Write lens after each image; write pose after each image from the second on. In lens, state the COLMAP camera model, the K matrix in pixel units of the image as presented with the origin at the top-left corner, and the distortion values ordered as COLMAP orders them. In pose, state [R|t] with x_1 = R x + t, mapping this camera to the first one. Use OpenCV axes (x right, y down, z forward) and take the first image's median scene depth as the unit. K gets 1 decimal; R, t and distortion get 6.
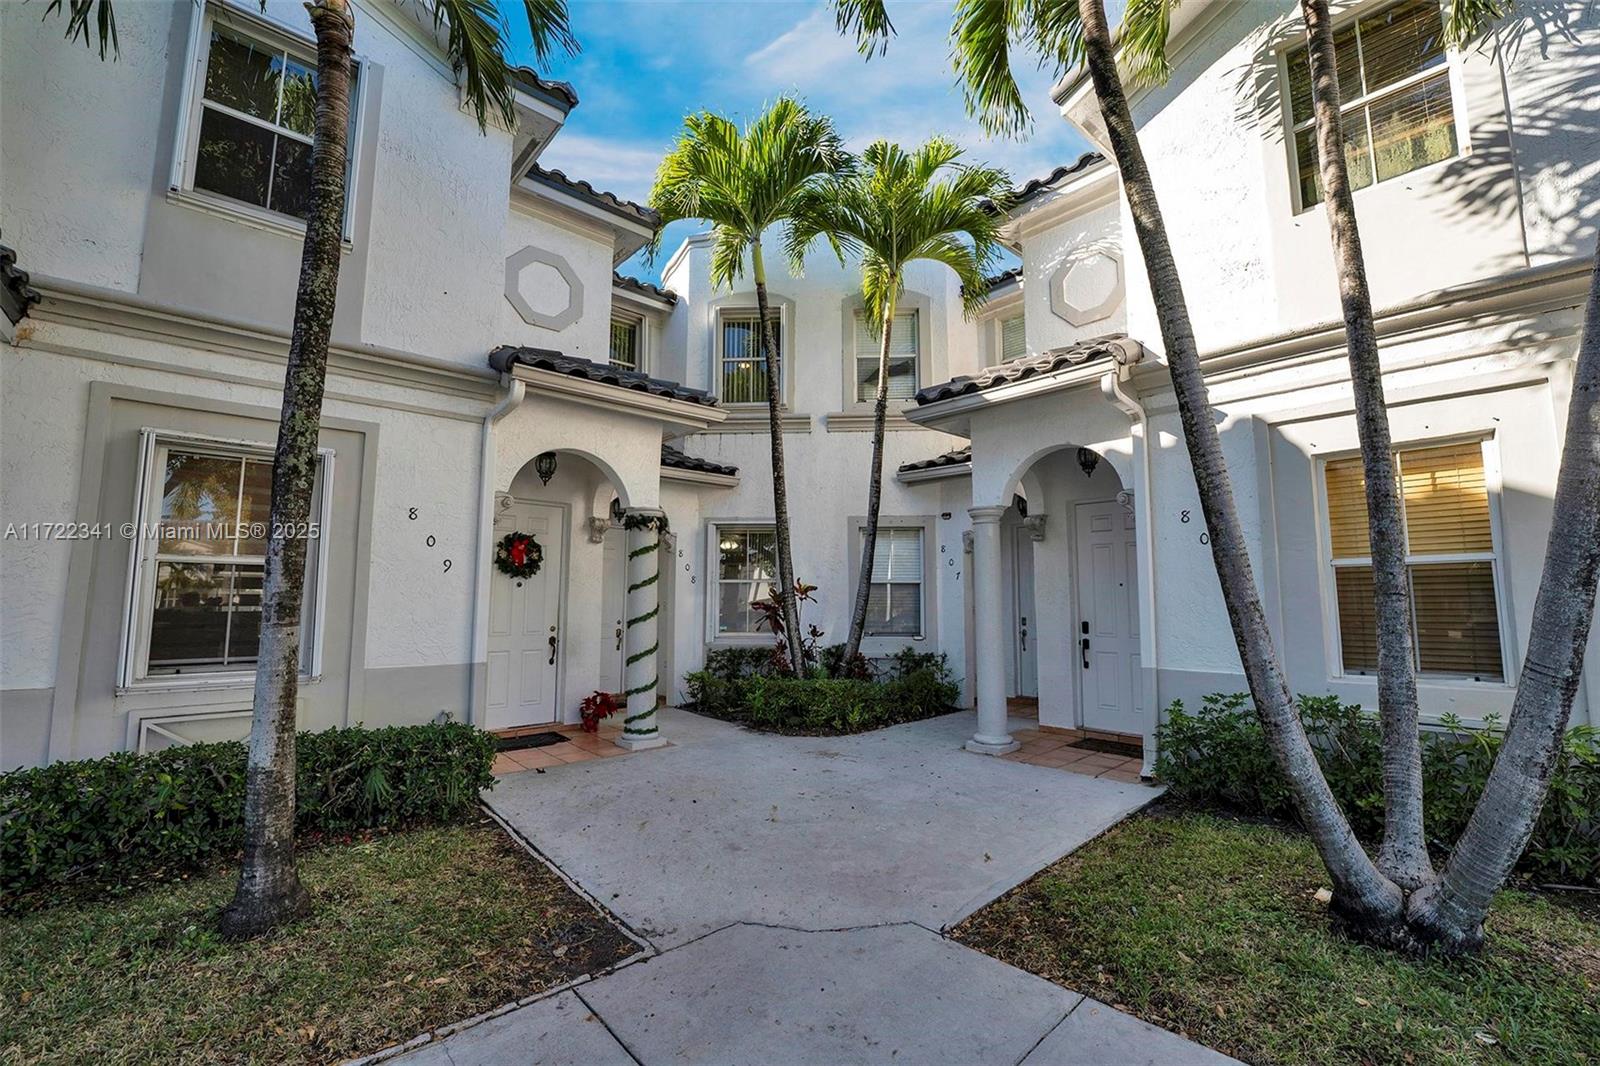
lens RADIAL K [[656.5, 0, 800.0], [0, 656.5, 533.0], [0, 0, 1]] dist [-0.000821, -0.000114]
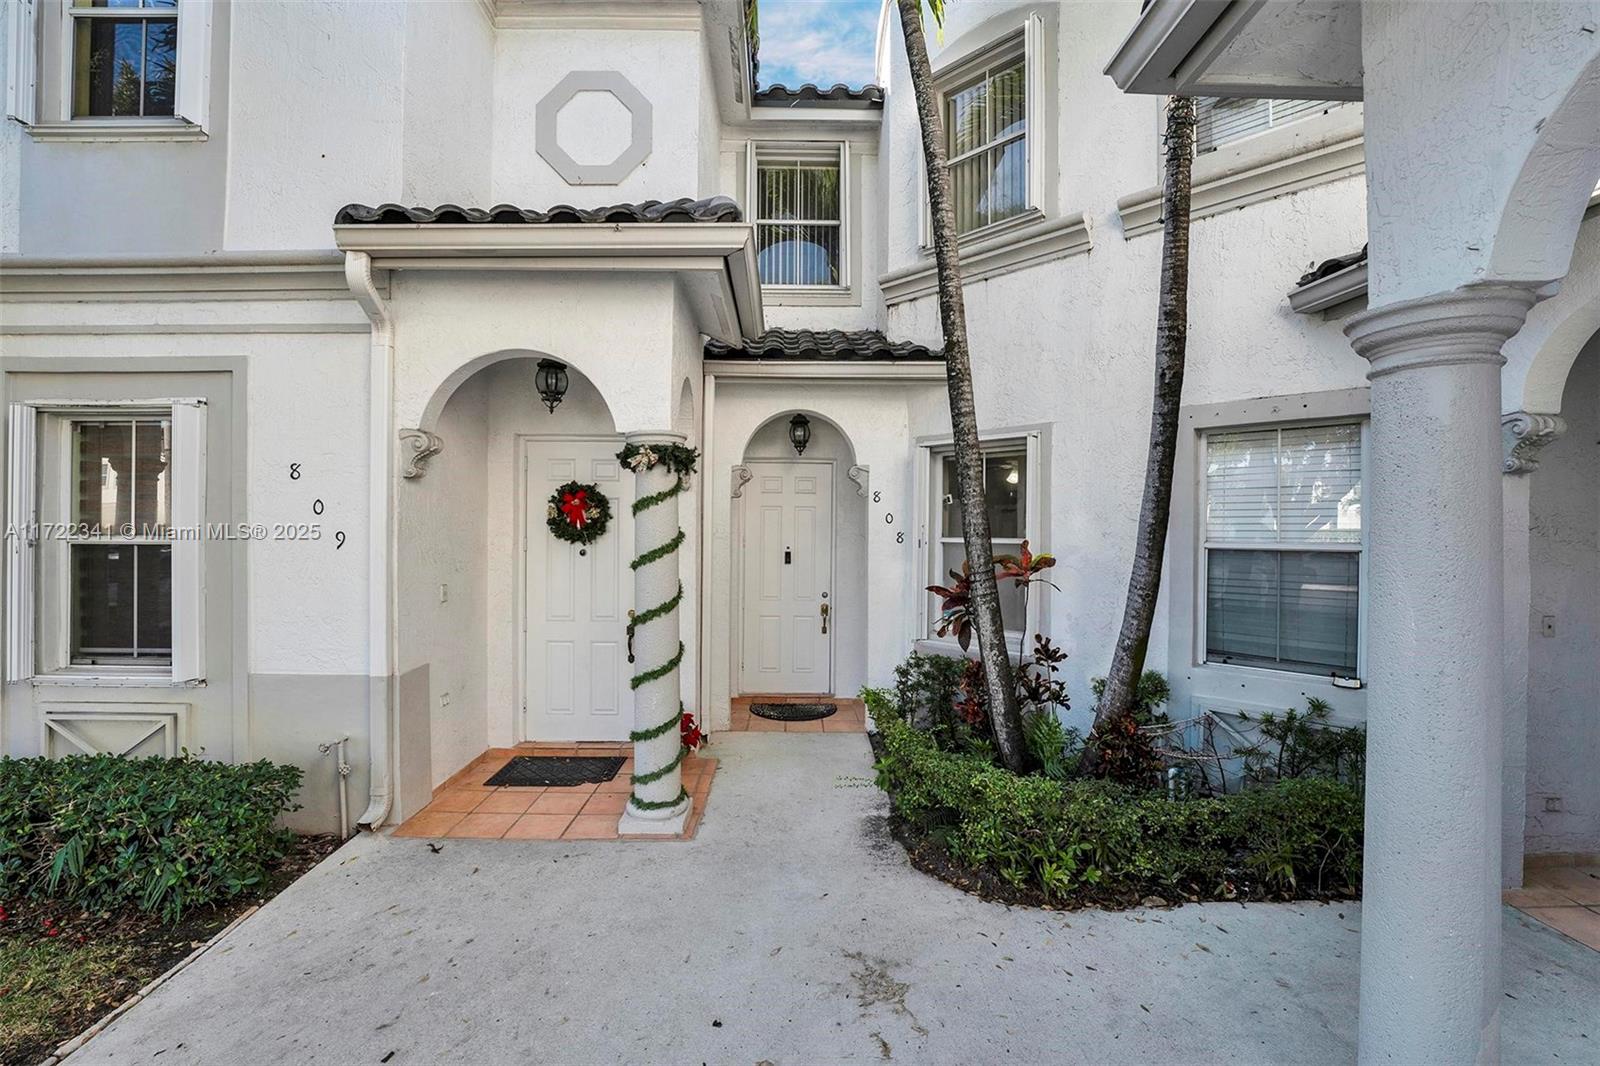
lens RADIAL K [[675.1, 0, 800.0], [0, 675.1, 533.0], [0, 0, 1]] dist [-0.019460, 0.000391]
pose [[0.753504, 0.003401, -0.657434, 0.259139], [0.063786, 0.994891, 0.078253, 0.013225], [0.654342, -0.100899, 0.749437, 0.613184]]
